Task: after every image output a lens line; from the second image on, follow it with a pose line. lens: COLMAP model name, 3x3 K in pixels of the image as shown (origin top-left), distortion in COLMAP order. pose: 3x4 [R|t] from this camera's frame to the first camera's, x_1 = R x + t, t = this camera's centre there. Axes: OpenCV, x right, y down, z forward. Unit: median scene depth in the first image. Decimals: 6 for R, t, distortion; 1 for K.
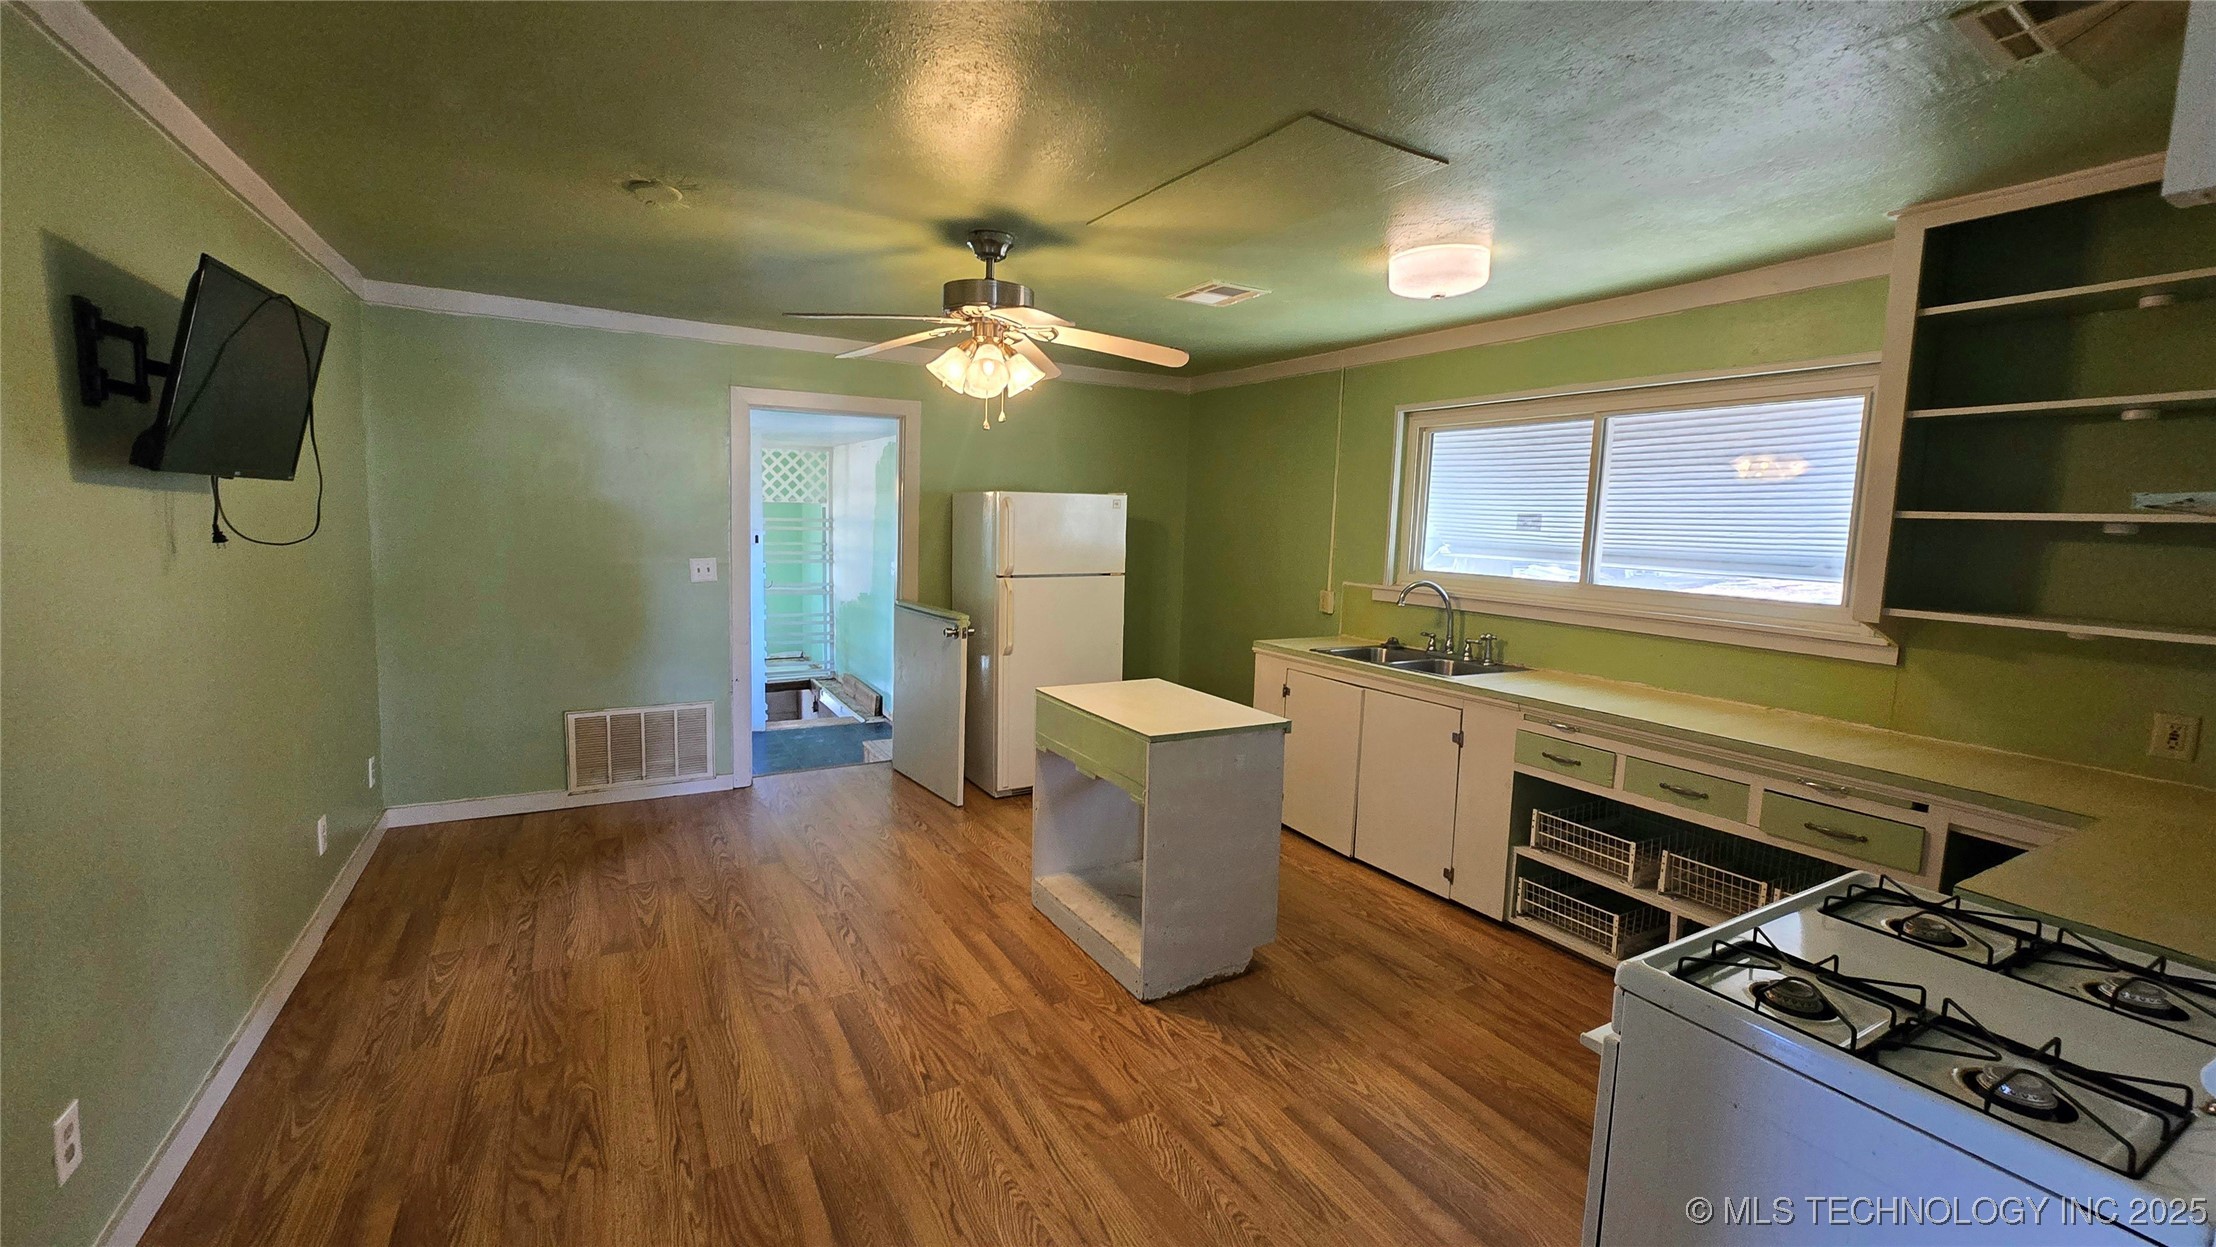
lens RADIAL K [[901.5, 0, 1108.1], [0, 901.5, 595.6], [0, 0, 1]] dist [0.001500, -0.000012]
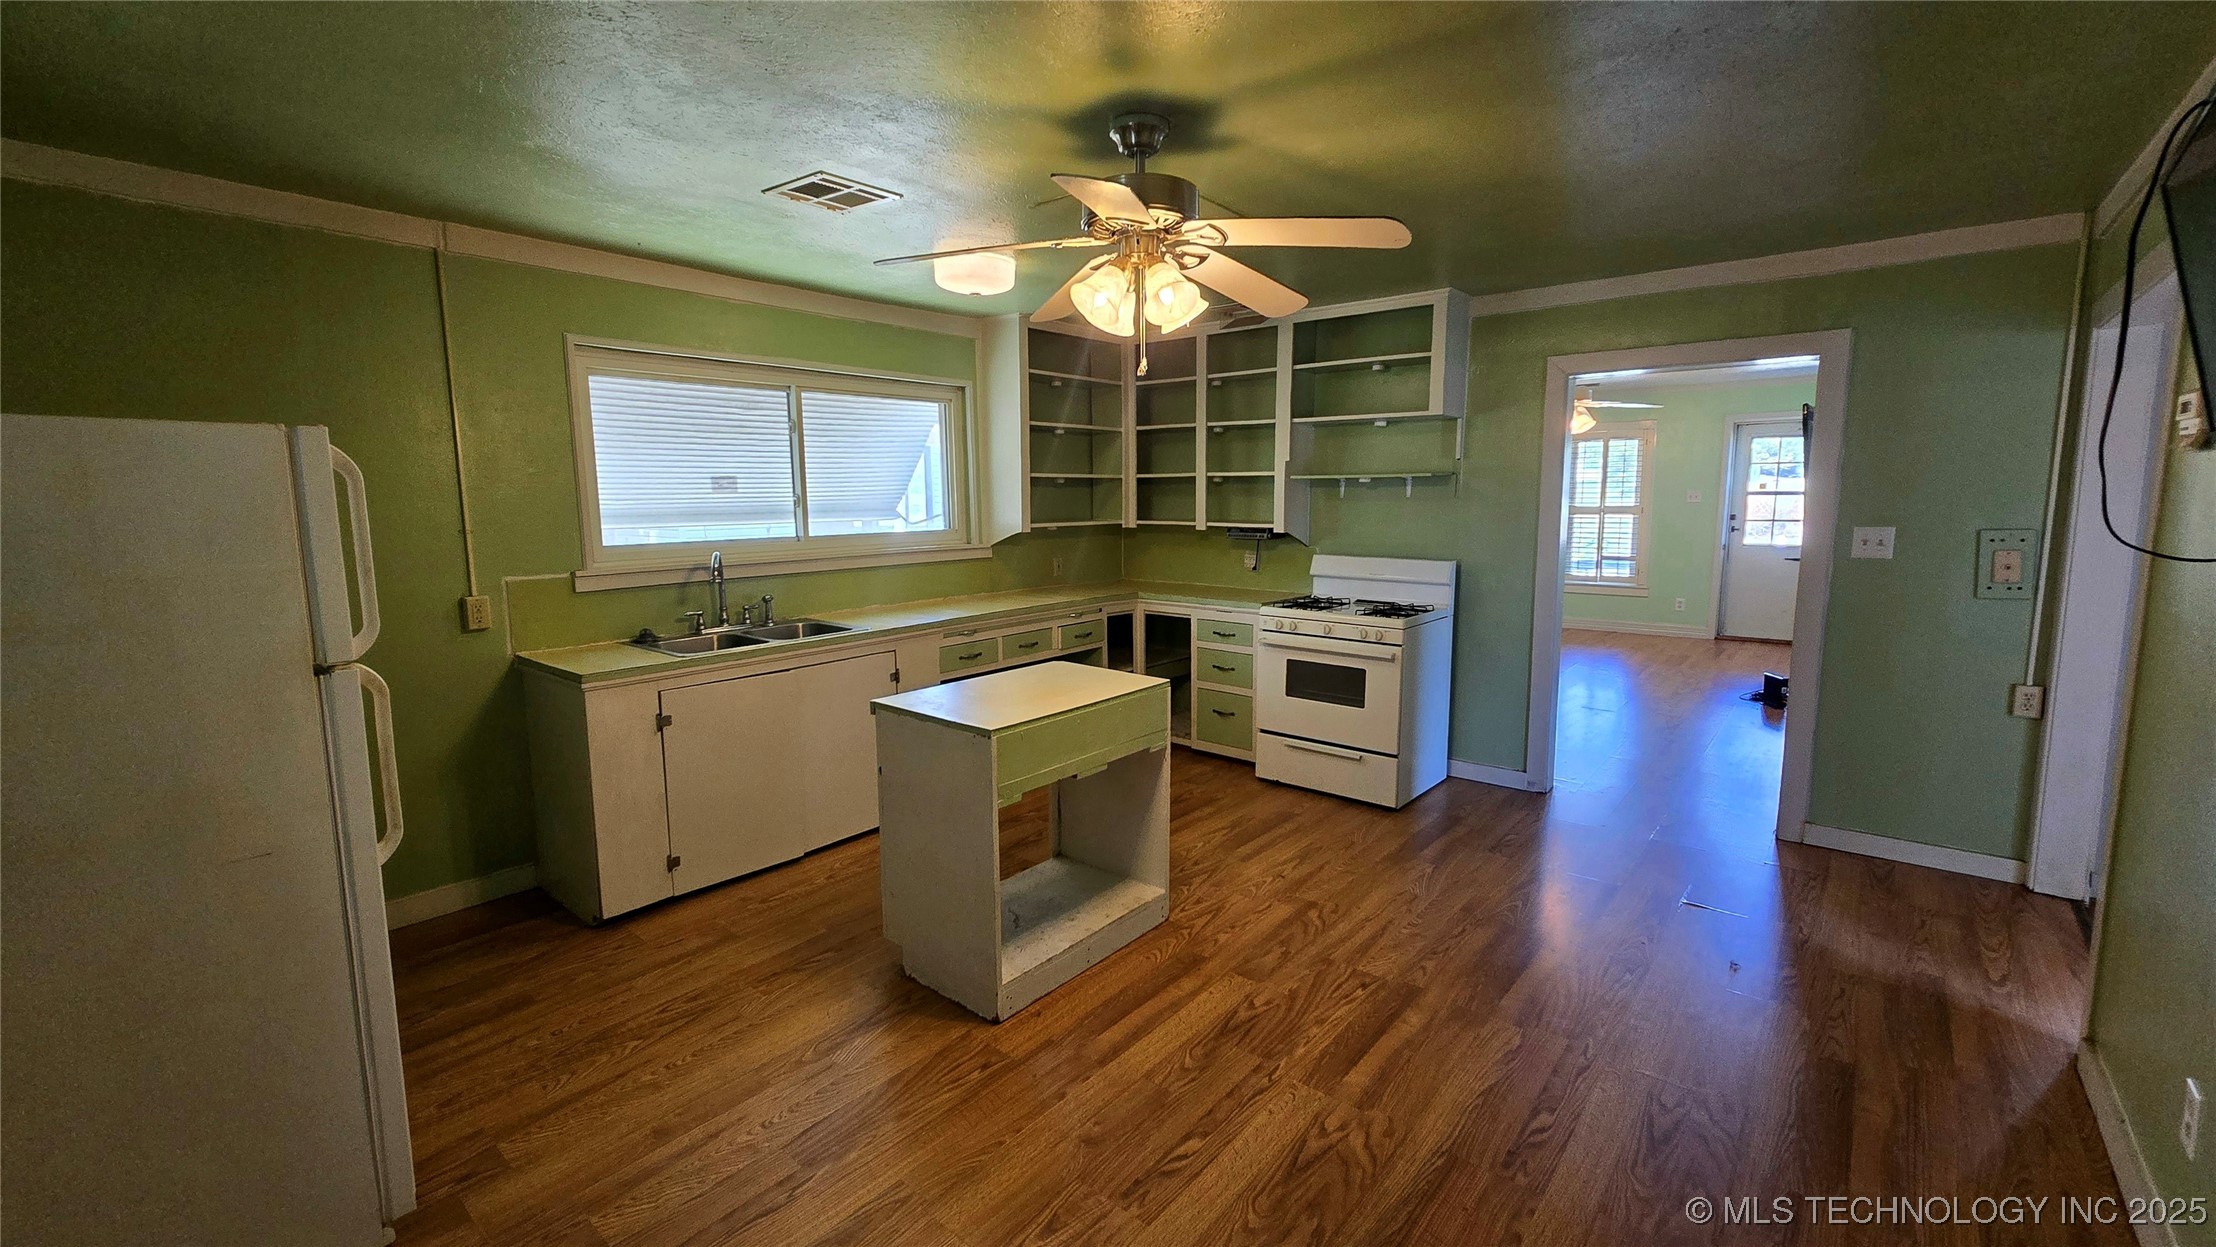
lens RADIAL K [[901.2, 0, 1106.1], [0, 901.2, 609.0], [0, 0, 1]] dist [-0.000414, 0.000061]
pose [[-0.333712, -0.149033, 0.930820, -0.931888], [0.084061, 0.978786, 0.186849, -0.143035], [-0.938920, 0.140599, -0.314104, 1.384002]]
